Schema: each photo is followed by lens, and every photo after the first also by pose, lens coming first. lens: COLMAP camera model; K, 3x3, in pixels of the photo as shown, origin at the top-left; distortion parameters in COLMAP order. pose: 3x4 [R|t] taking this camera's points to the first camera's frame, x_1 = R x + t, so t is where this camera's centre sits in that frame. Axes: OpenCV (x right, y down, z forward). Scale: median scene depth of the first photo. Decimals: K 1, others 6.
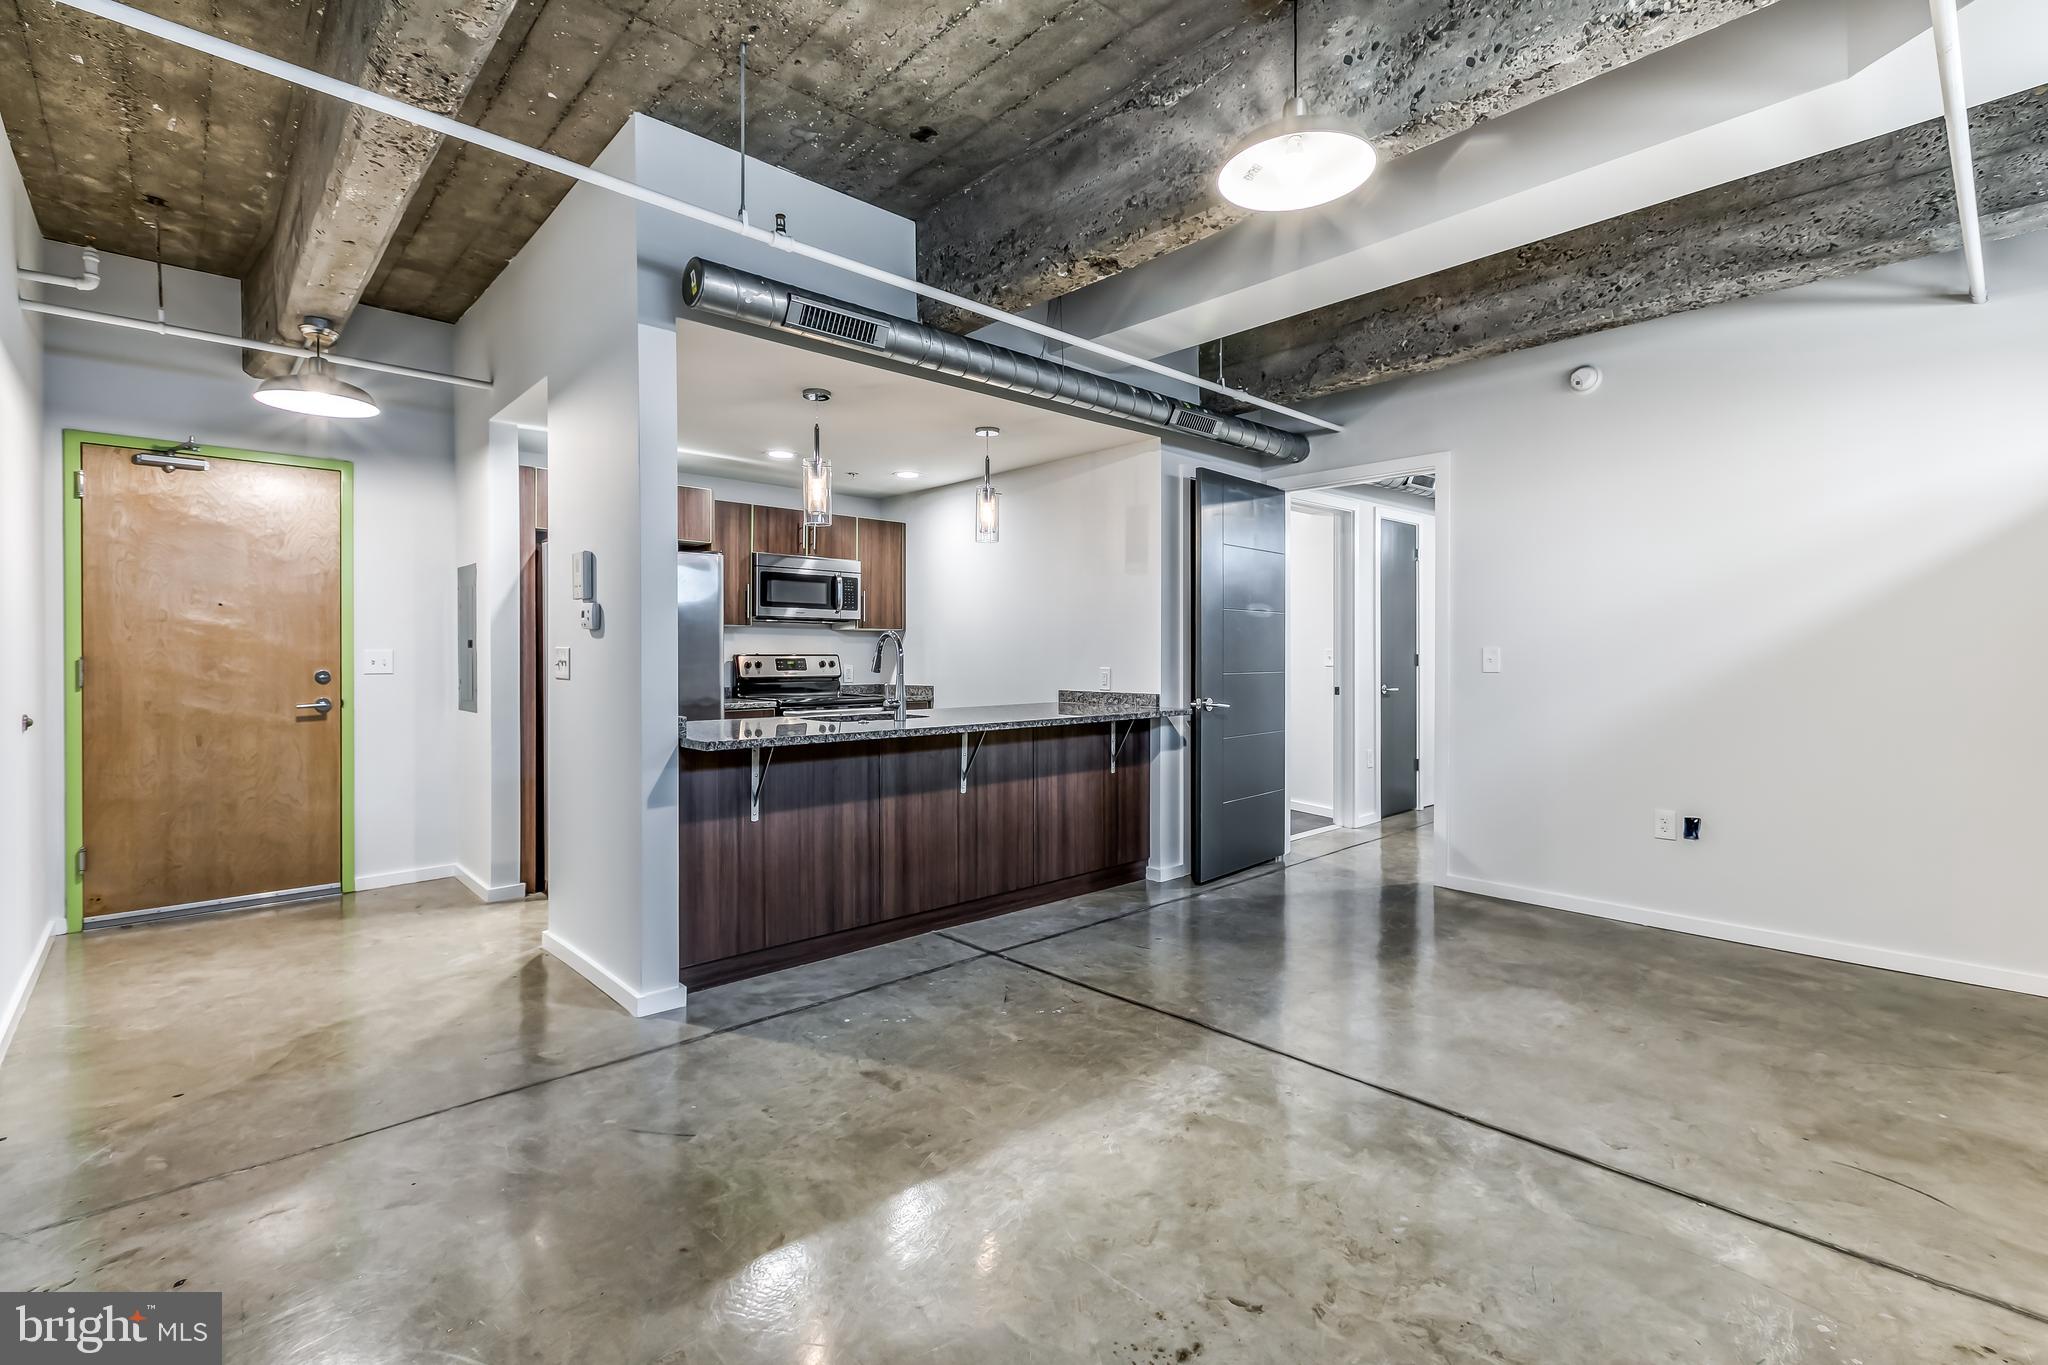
lens RADIAL K [[918.0, 0, 1032.5], [0, 918.0, 660.3], [0, 0, 1]] dist [0.000082, -0.000556]
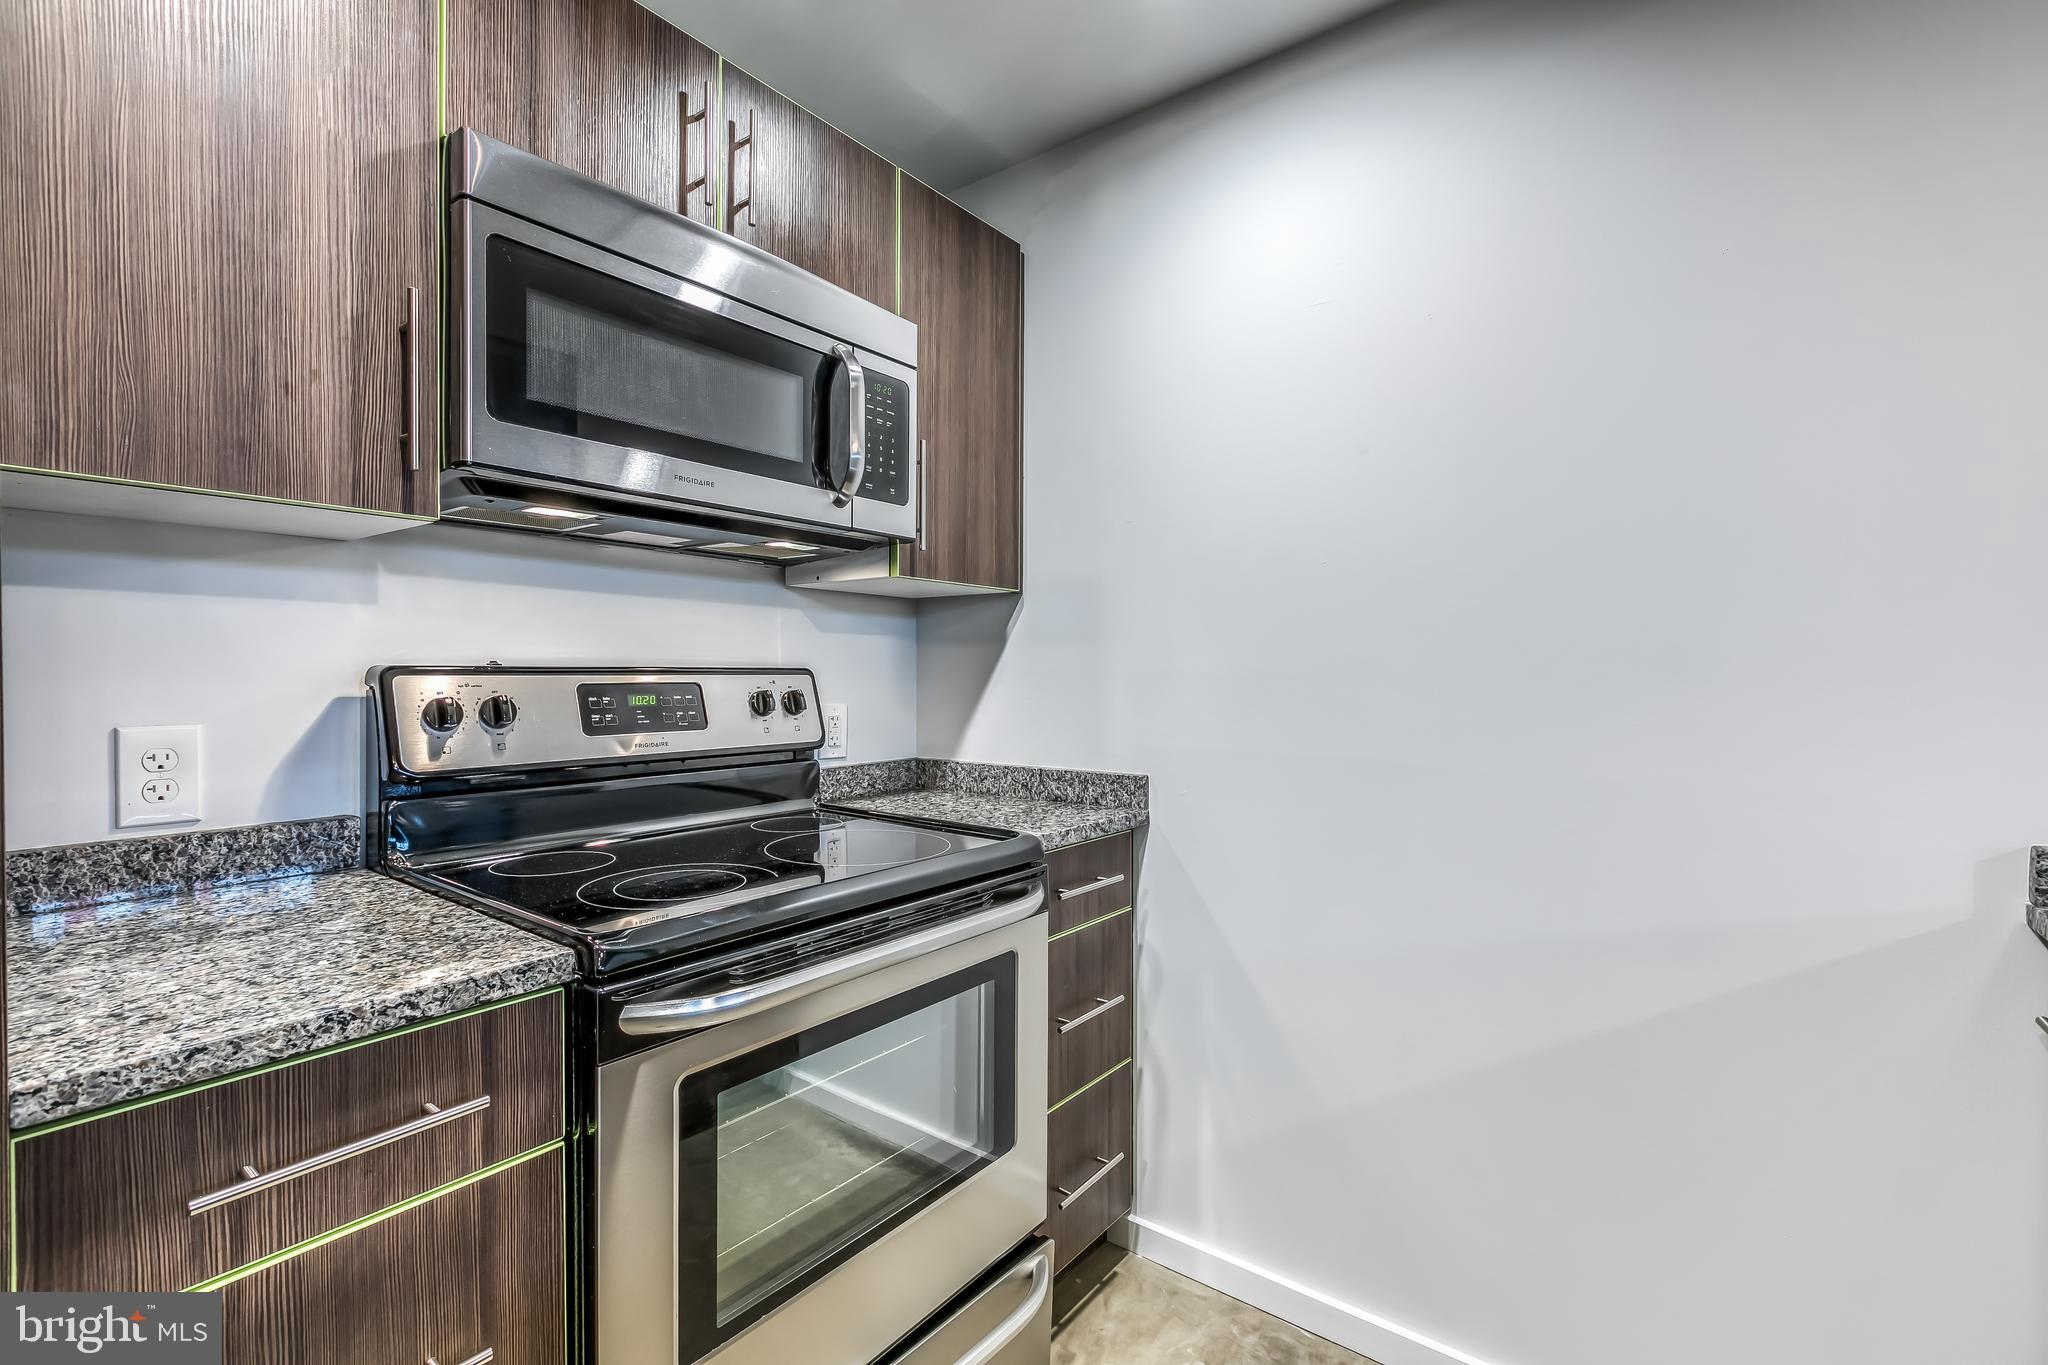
lens RADIAL K [[910.5, 0, 1030.7], [0, 910.5, 684.1], [0, 0, 1]] dist [0.001420, -0.000234]
pose [[0.985290, 0.002704, 0.170867, -0.305556], [-0.004781, 0.999920, 0.011745, -0.008075], [-0.170821, -0.012390, 0.985224, 1.116563]]
